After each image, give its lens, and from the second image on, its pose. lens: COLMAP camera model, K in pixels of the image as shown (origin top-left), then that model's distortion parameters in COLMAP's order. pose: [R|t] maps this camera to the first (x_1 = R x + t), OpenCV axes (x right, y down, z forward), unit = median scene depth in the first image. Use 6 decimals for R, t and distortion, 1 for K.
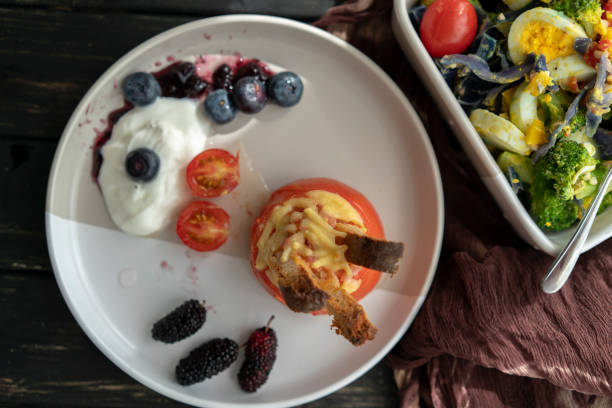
lens RADIAL K [[1180.6, 0, 293.0], [0, 1180.6, 204.9], [0, 0, 1]] dist [0.047429, 0.012365]
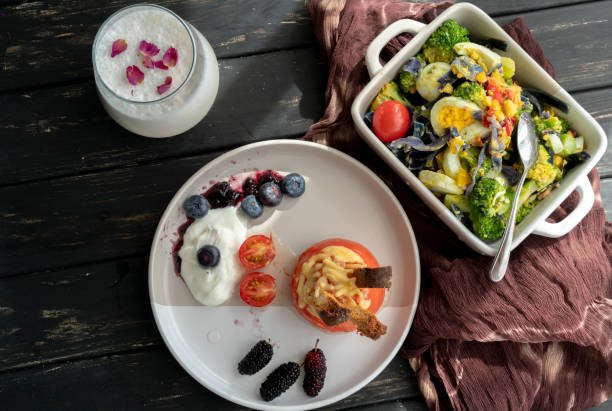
lens RADIAL K [[1334.0, 0, 306.5], [0, 1334.0, 145.8], [0, 0, 1]] dist [0.036073, 0.059010]
pose [[0.976898, -0.213227, 0.014291, -0.003464], [0.213204, 0.967851, -0.133445, 0.080081], [0.014623, 0.133409, 0.990953, -0.657517]]
